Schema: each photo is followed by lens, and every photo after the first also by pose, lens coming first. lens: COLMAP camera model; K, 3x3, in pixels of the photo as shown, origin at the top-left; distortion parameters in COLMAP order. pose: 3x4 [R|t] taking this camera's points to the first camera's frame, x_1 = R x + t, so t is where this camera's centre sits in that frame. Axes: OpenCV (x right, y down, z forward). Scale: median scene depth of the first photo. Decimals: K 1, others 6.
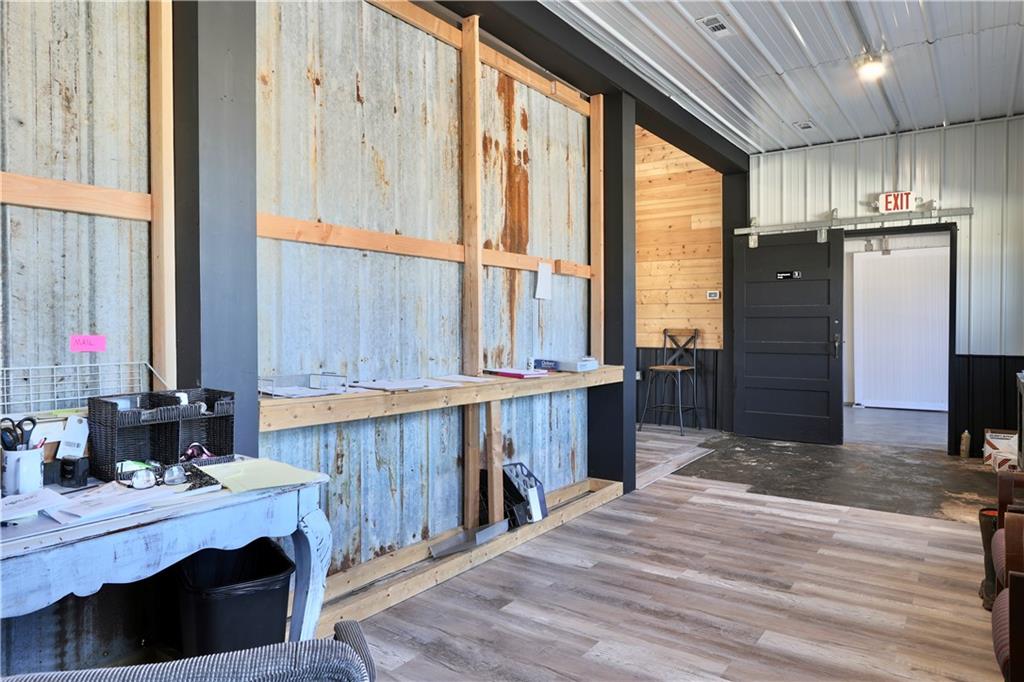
lens RADIAL K [[660.1, 0, 511.6], [0, 660.1, 335.5], [0, 0, 1]] dist [-0.006996, -0.001358]
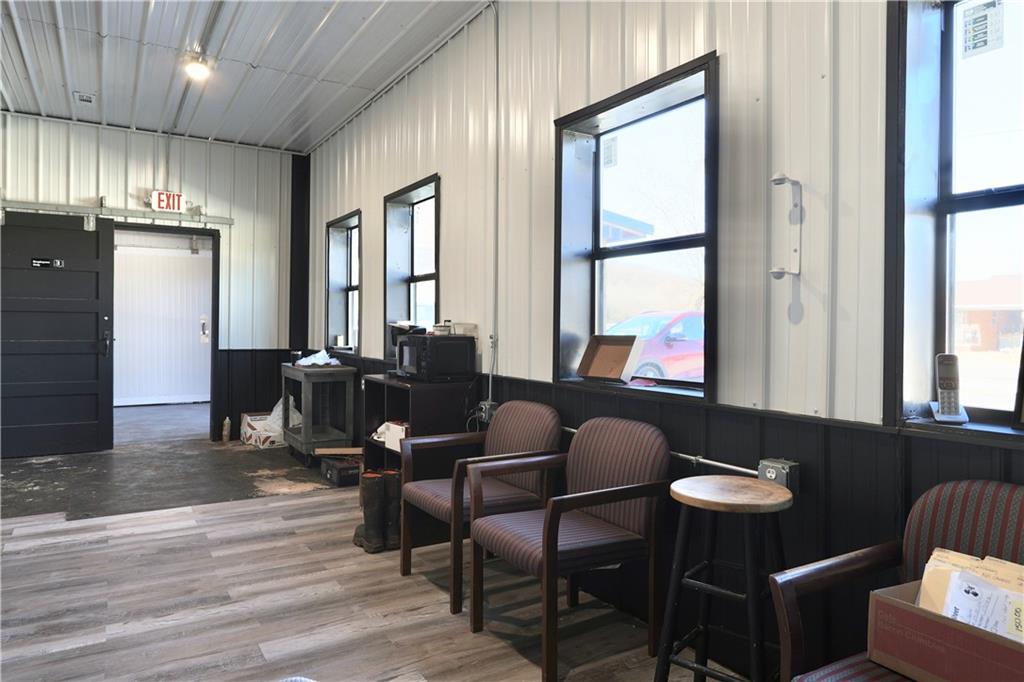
lens RADIAL K [[660.1, 0, 488.8], [0, 660.1, 338.1], [0, 0, 1]] dist [-0.006996, -0.001358]
pose [[0.393408, -0.013173, 0.919270, -0.196190], [0.002133, 0.999908, 0.013416, -0.005111], [-0.919361, -0.003318, 0.393400, 0.175289]]
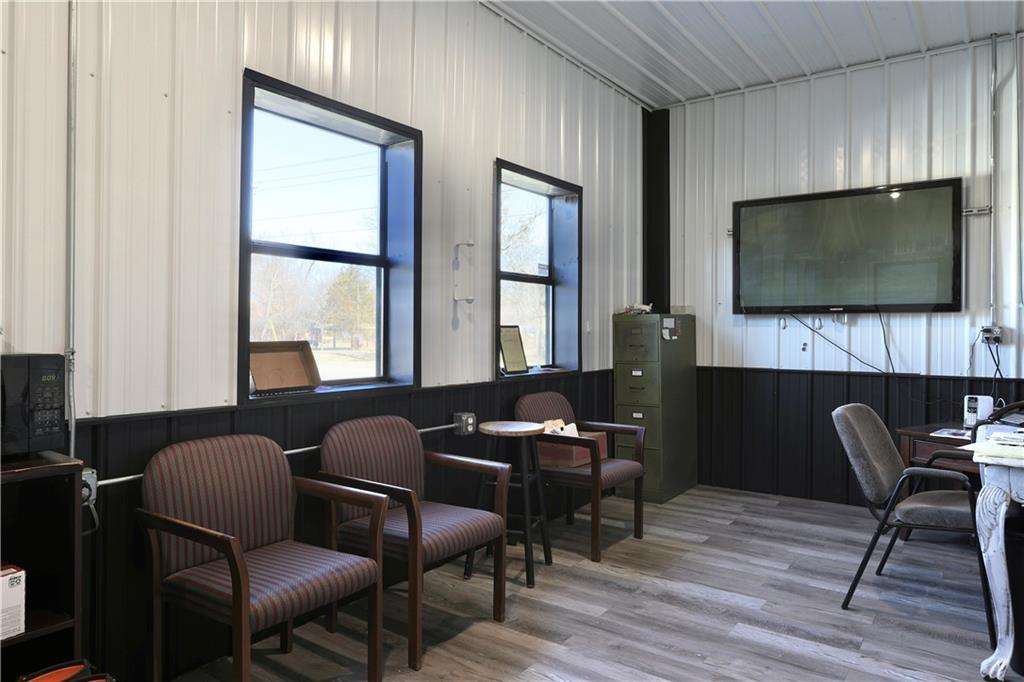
lens RADIAL K [[660.1, 0, 509.4], [0, 660.1, 335.0], [0, 0, 1]] dist [-0.006996, -0.001358]
pose [[-0.999942, 0.001299, 0.010713, 0.226802], [0.001525, 0.999775, 0.021138, -0.017097], [-0.010683, 0.021153, -0.999719, 0.897796]]
